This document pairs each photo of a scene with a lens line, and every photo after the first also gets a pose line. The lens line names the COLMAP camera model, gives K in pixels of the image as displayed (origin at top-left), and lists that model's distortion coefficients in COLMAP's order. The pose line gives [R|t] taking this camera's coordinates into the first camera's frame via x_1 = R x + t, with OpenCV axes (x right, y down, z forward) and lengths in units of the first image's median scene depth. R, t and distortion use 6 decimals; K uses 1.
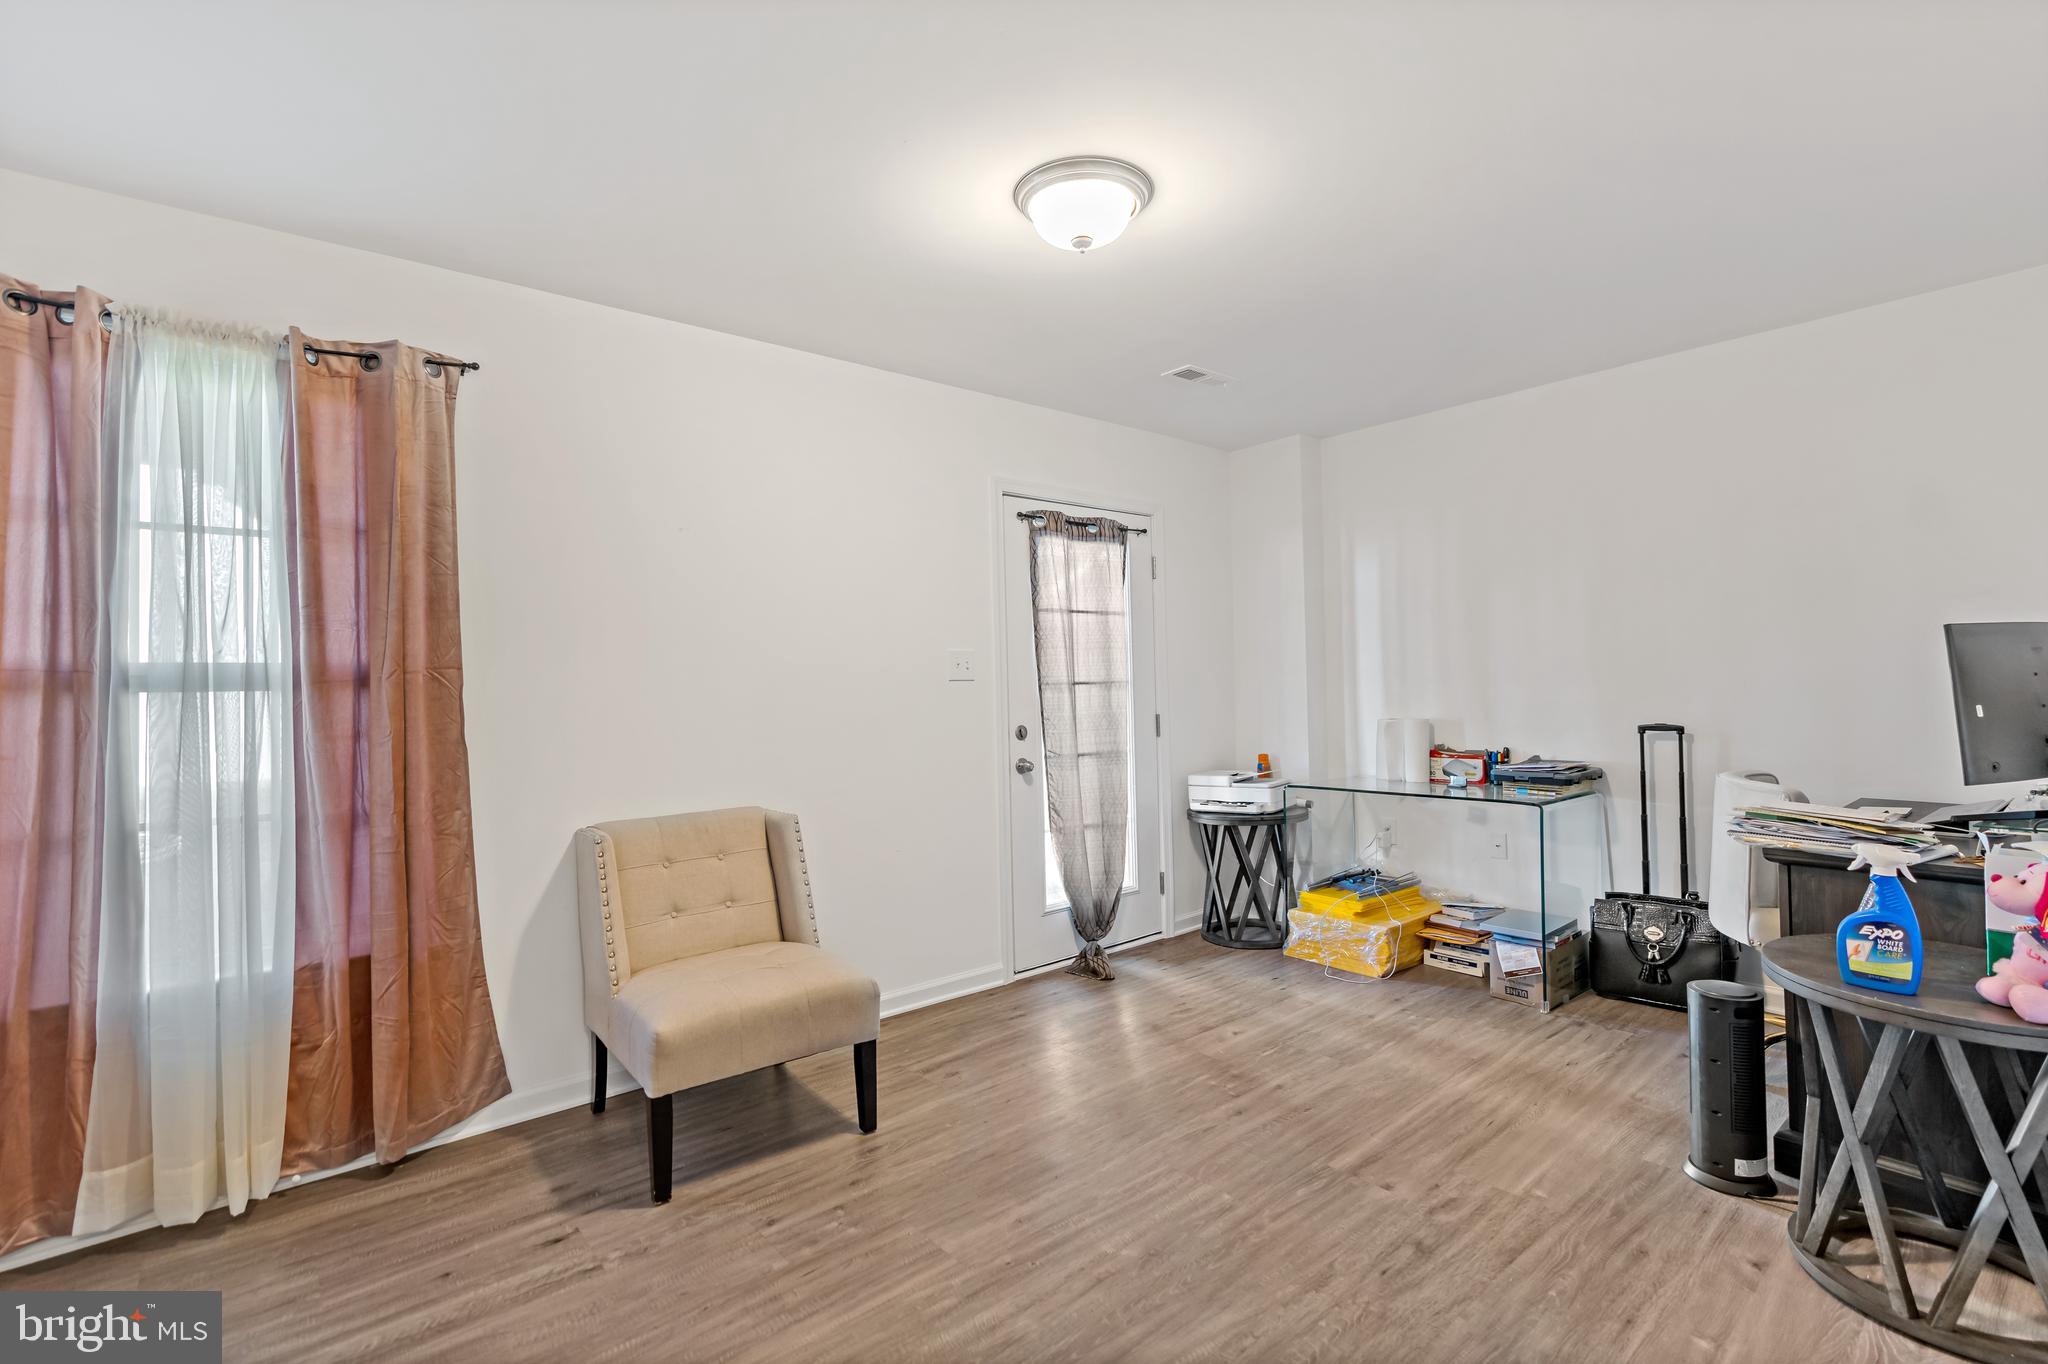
lens RADIAL K [[950.2, 0, 1031.2], [0, 950.2, 636.4], [0, 0, 1]] dist [0.000936, 0.010089]
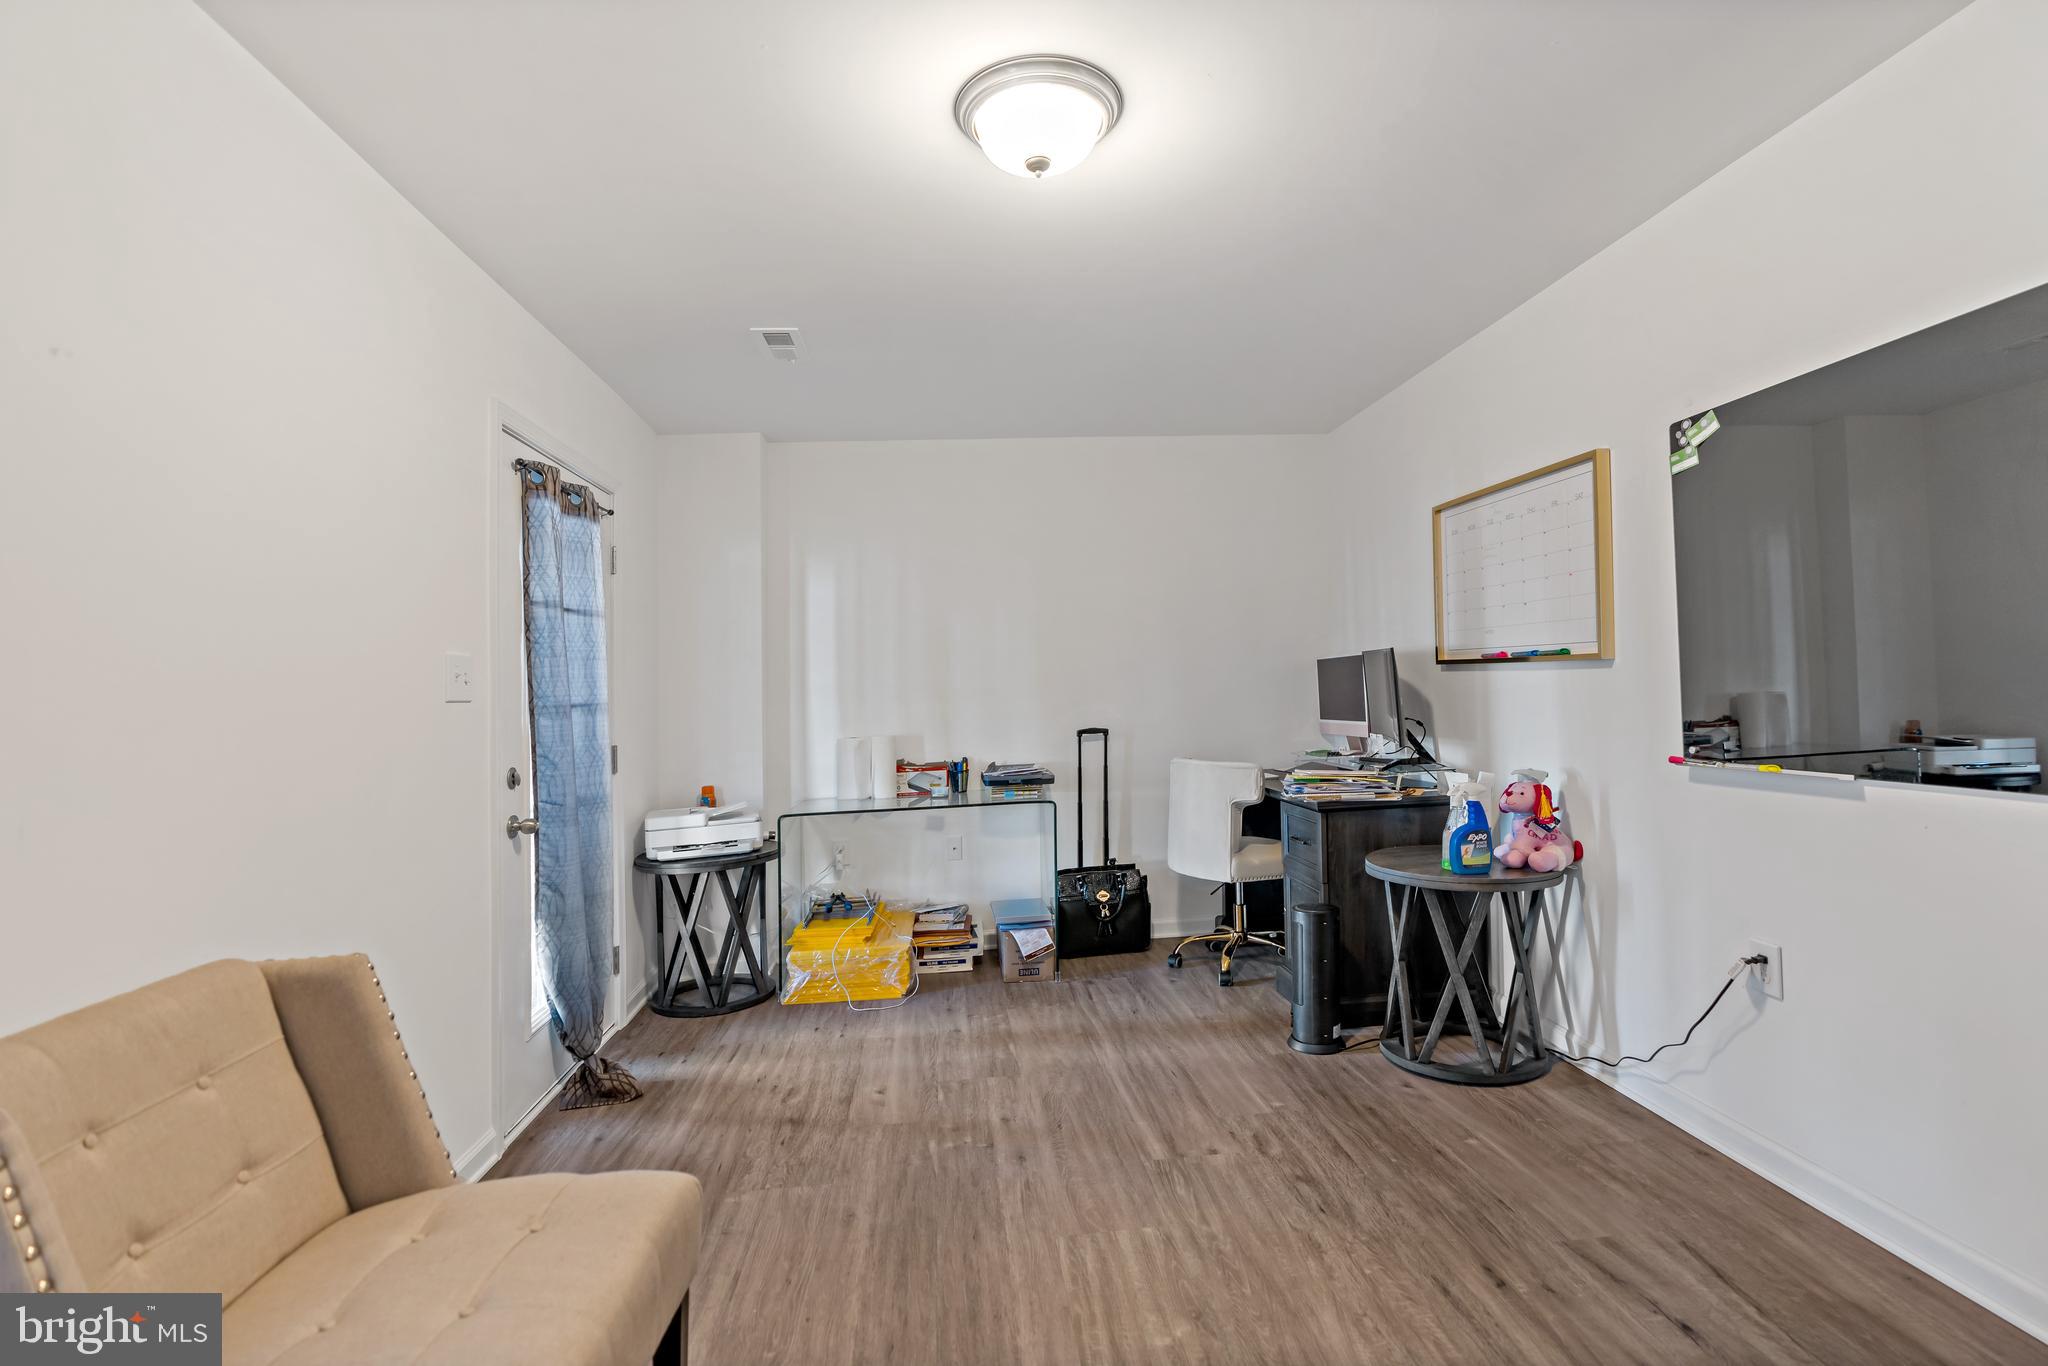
lens RADIAL K [[948.2, 0, 1030.1], [0, 948.2, 639.5], [0, 0, 1]] dist [-0.024745, 0.021997]
pose [[0.574416, 0.041287, 0.817522, -0.397656], [-0.013560, 0.999070, -0.040928, 0.026938], [-0.818452, 0.012424, 0.574441, 0.338657]]
